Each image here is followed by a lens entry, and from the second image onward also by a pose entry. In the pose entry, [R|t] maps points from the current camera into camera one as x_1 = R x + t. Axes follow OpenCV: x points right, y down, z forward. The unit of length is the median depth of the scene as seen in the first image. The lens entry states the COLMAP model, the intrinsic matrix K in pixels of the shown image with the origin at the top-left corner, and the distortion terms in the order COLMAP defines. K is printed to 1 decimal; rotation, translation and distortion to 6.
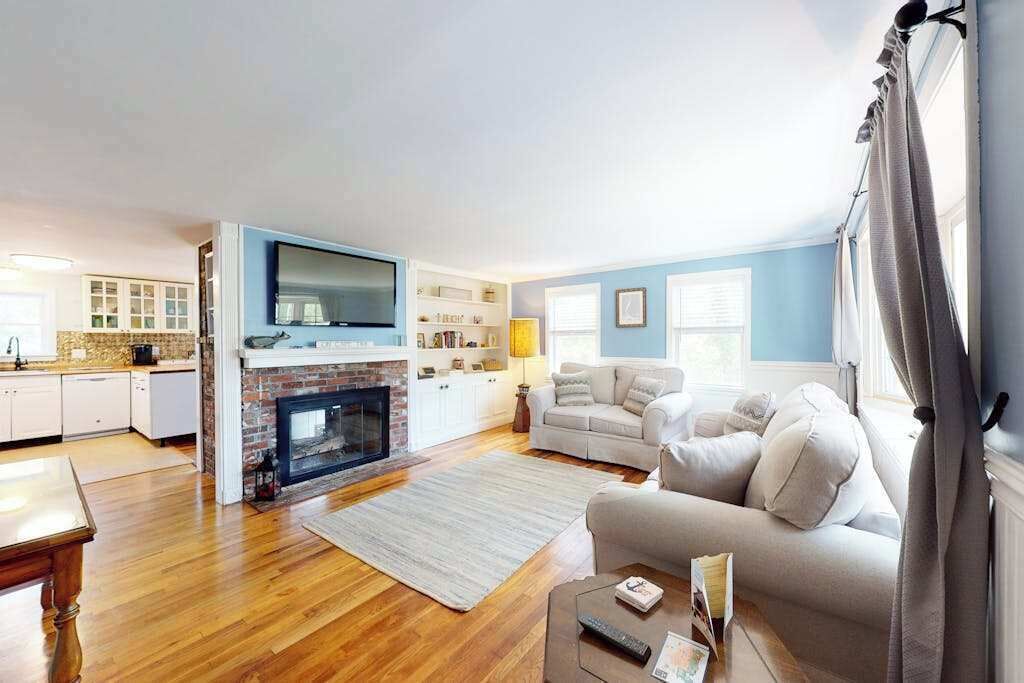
lens RADIAL K [[386.7, 0, 514.9], [0, 386.7, 341.6], [0, 0, 1]] dist [0.006676, 0.000046]
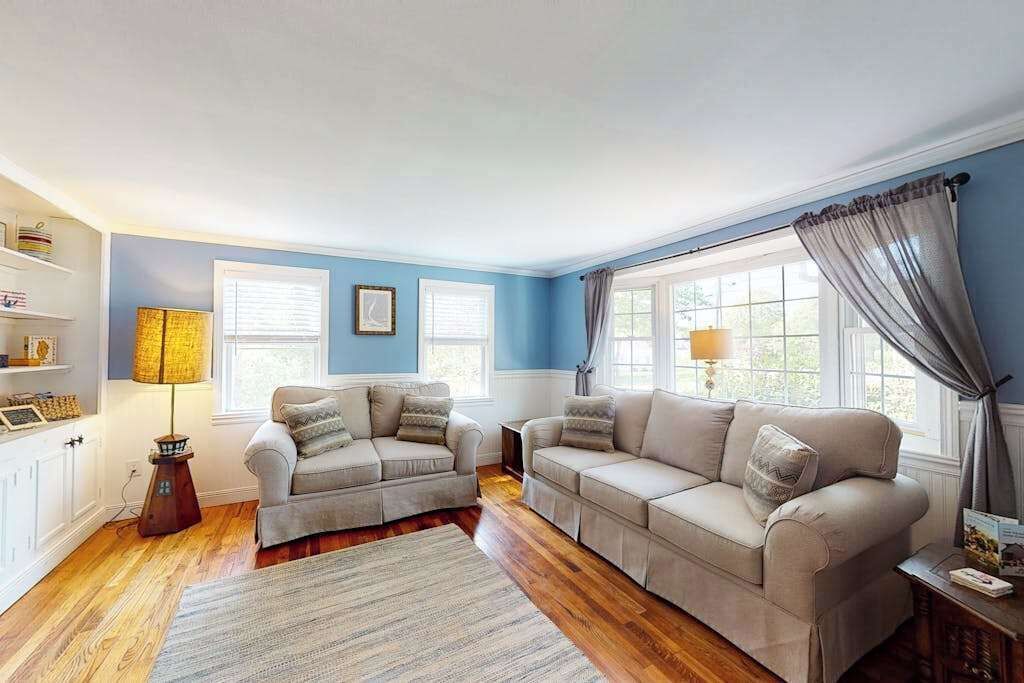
lens RADIAL K [[386.7, 0, 513.0], [0, 386.7, 340.9], [0, 0, 1]] dist [0.006676, 0.000046]
pose [[0.405439, 0.027755, 0.913701, -0.319466], [-0.000475, 0.999545, -0.030152, -0.001502], [-0.914122, 0.011791, 0.405268, 0.446792]]
